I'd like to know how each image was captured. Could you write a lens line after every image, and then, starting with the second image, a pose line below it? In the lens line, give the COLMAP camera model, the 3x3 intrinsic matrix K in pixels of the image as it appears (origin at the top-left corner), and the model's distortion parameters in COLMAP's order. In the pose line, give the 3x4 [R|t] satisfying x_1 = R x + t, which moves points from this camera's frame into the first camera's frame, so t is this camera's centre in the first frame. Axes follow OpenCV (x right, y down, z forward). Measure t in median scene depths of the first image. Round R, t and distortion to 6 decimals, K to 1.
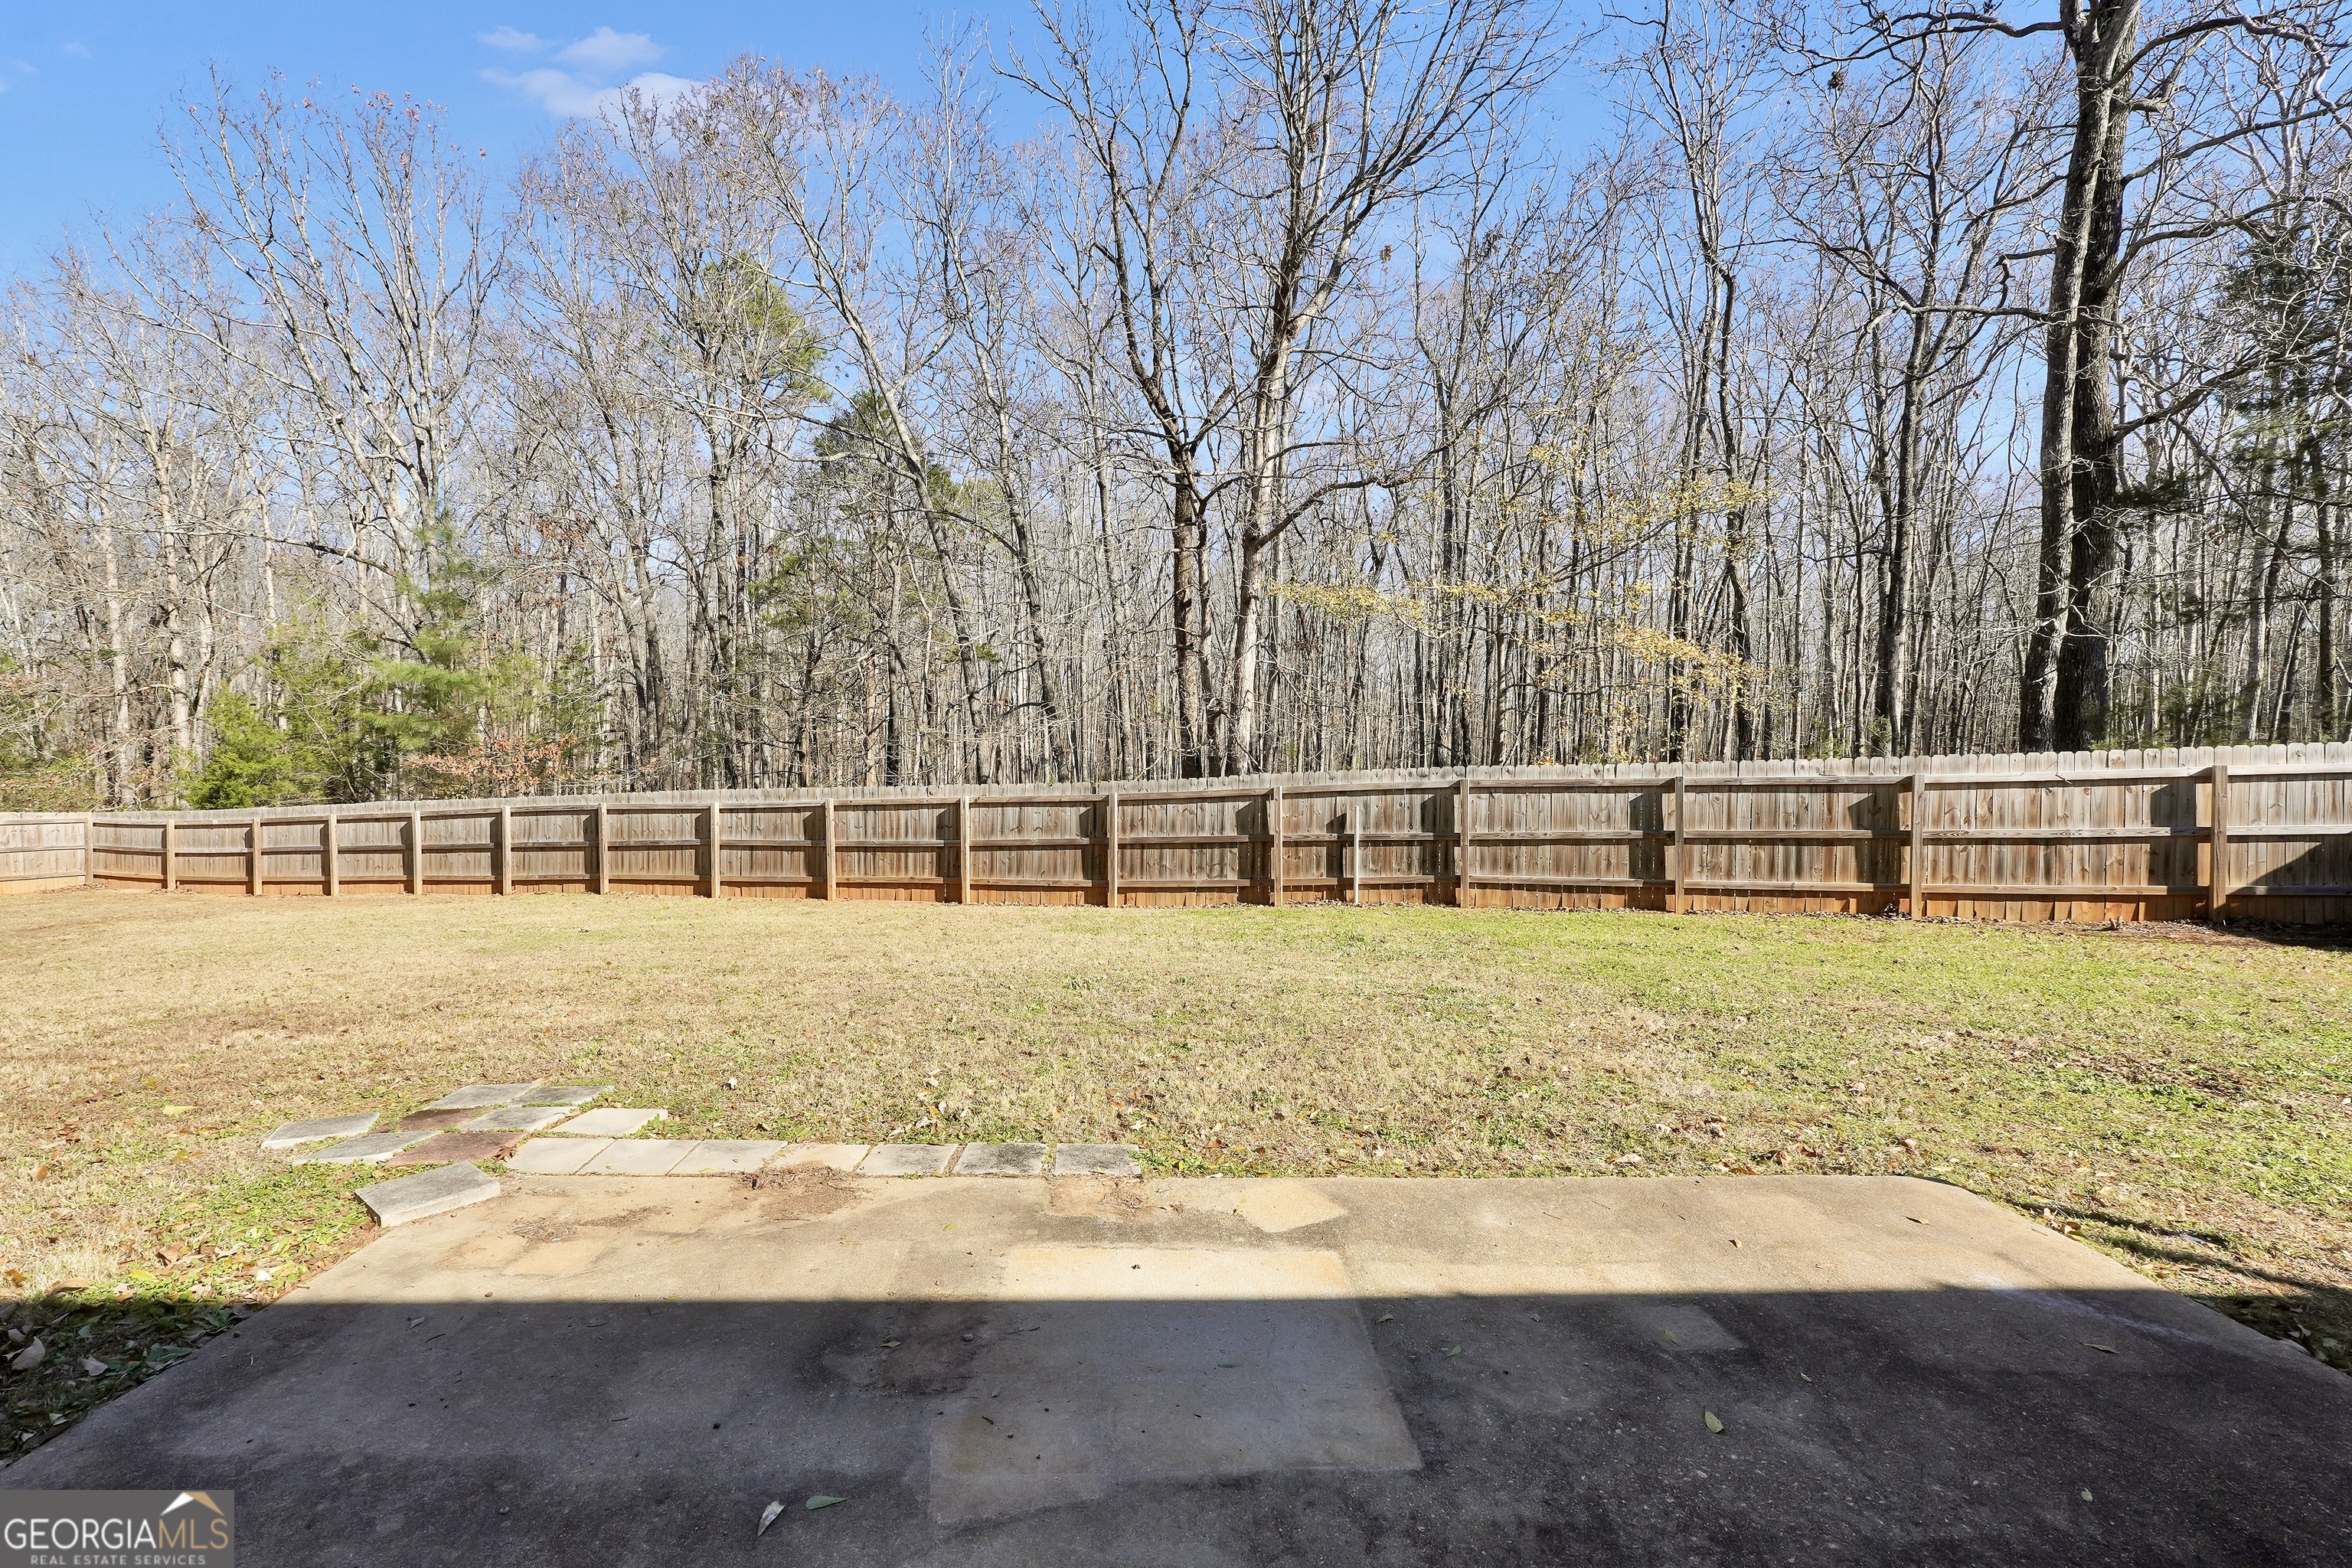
lens RADIAL K [[1031.5, 0, 1165.4], [0, 1031.5, 787.4], [0, 0, 1]] dist [-0.018620, 0.009249]
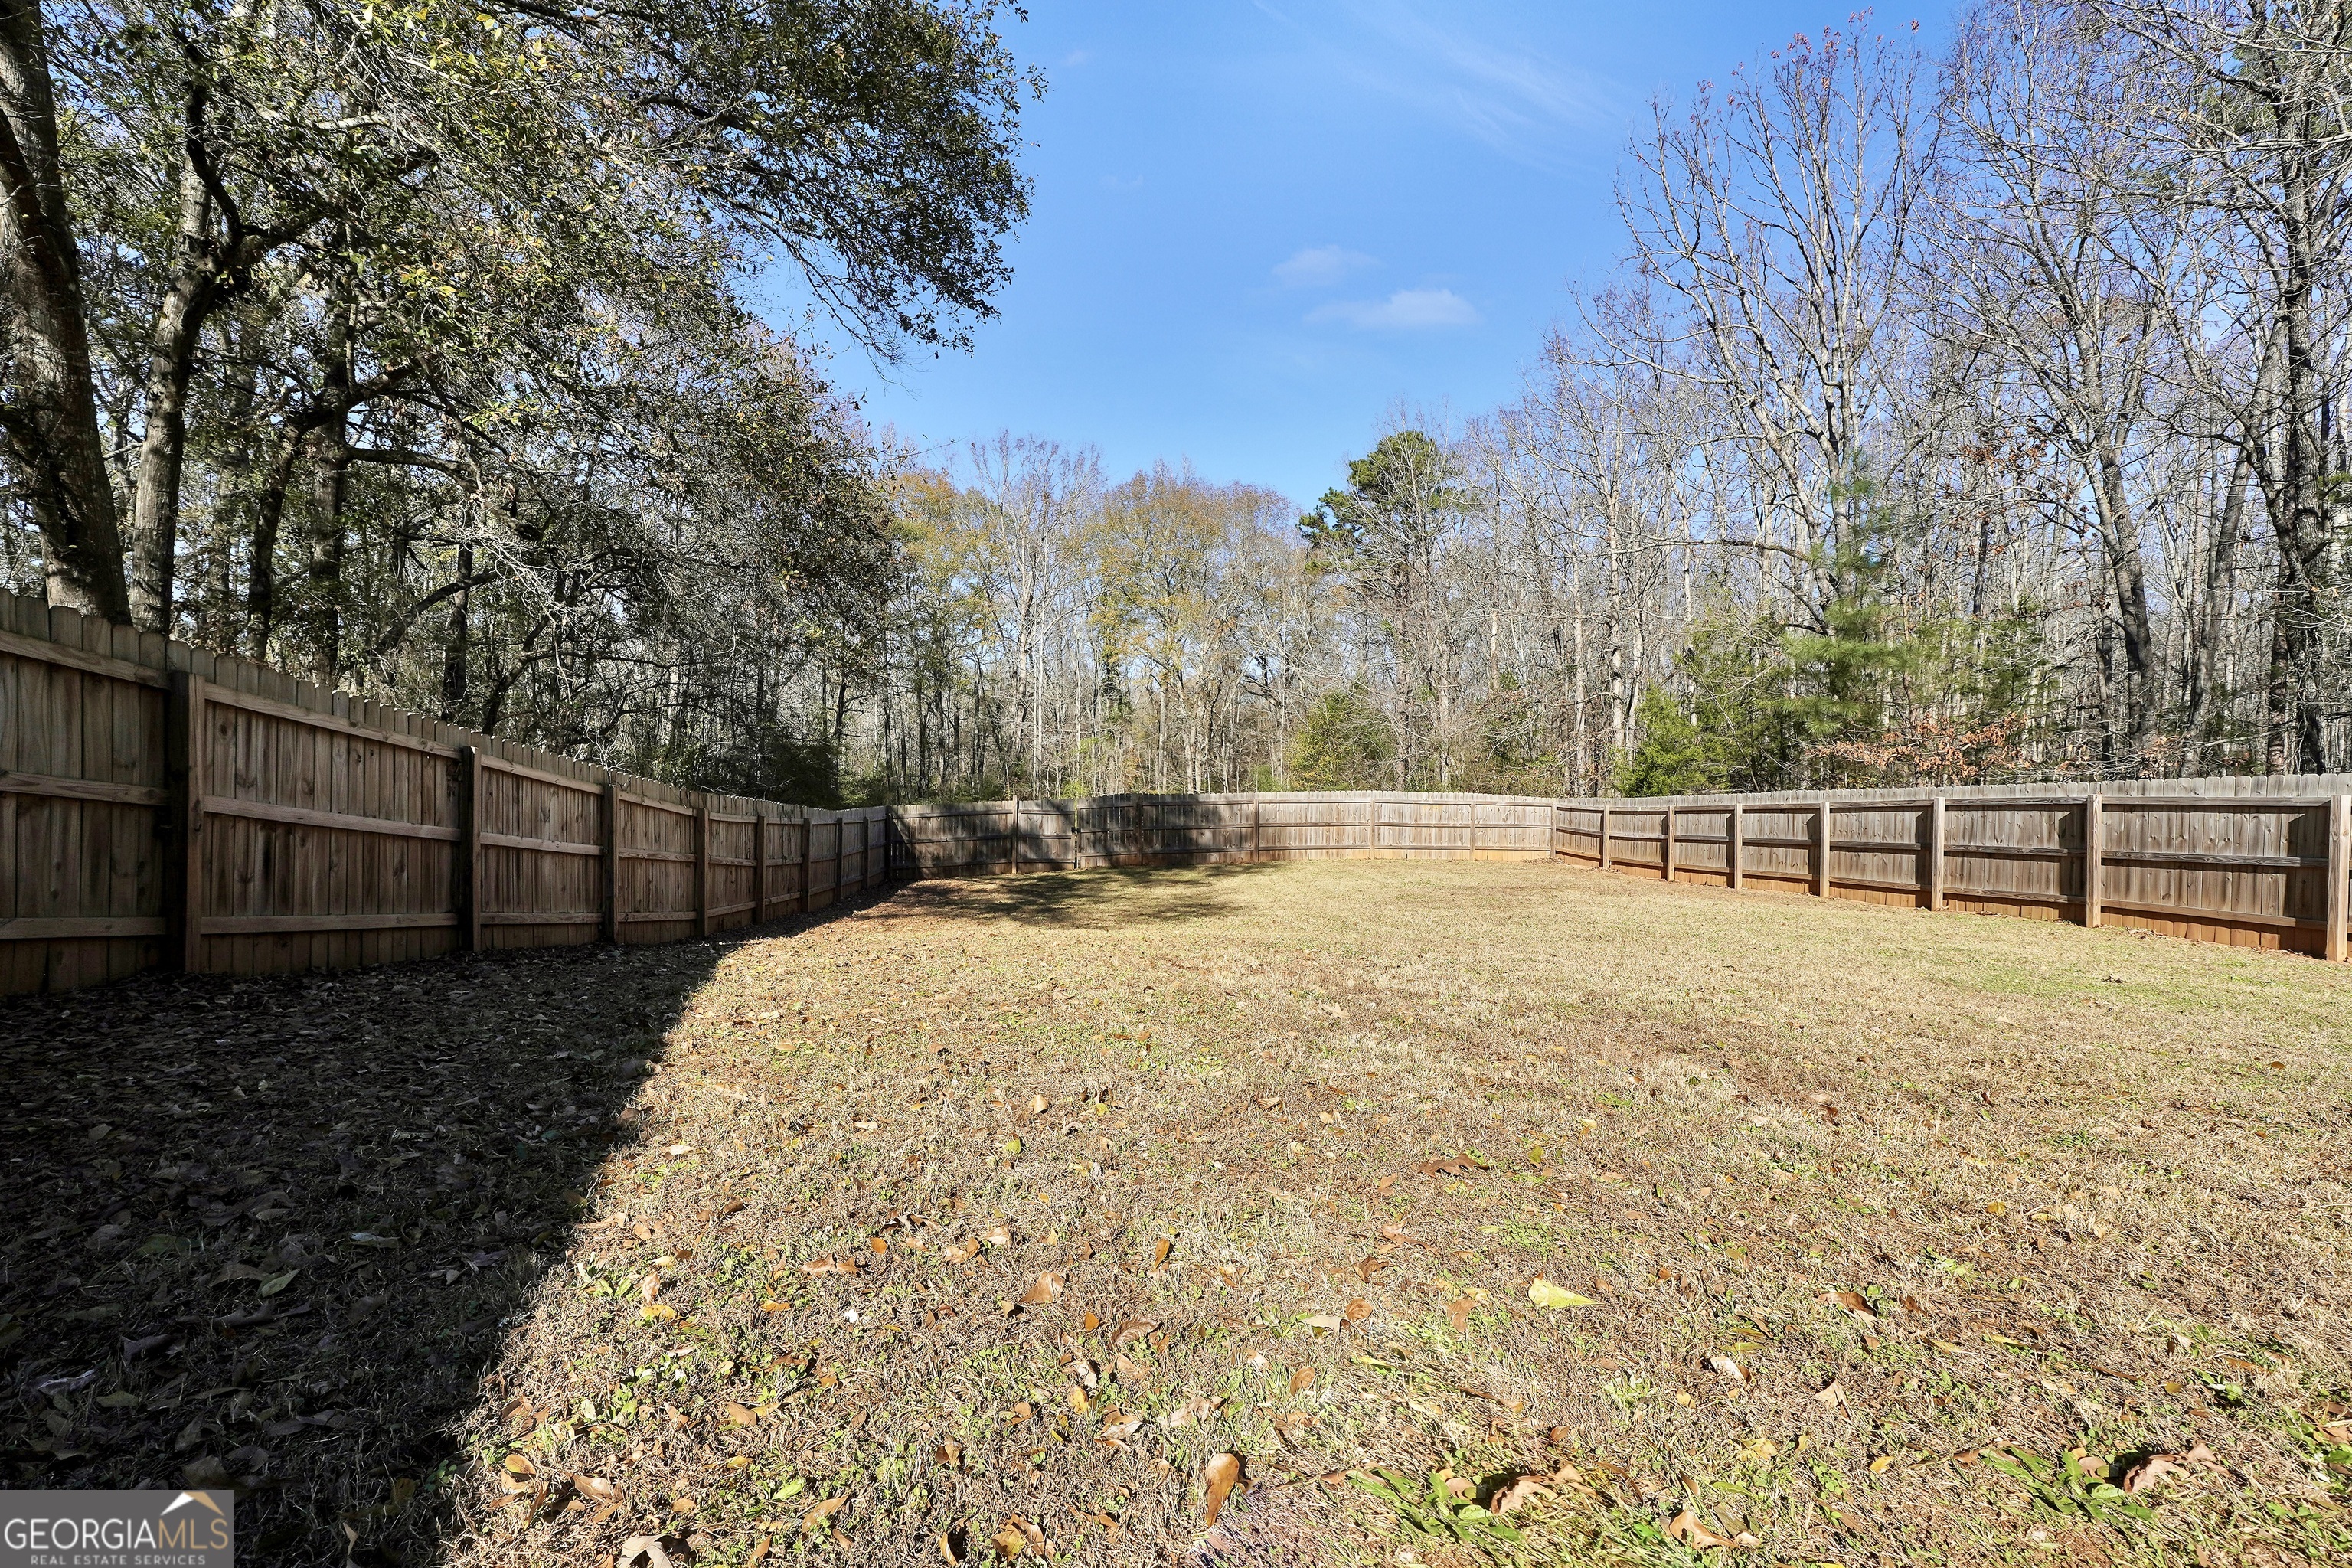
lens RADIAL K [[1031.5, 0, 1165.4], [0, 1031.5, 787.4], [0, 0, 1]] dist [-0.018620, 0.009249]
pose [[0.378371, 0.014899, -0.925534, -0.131242], [-0.026053, 0.999646, 0.005441, 0.020074], [0.925287, 0.022055, 0.378626, 0.143275]]
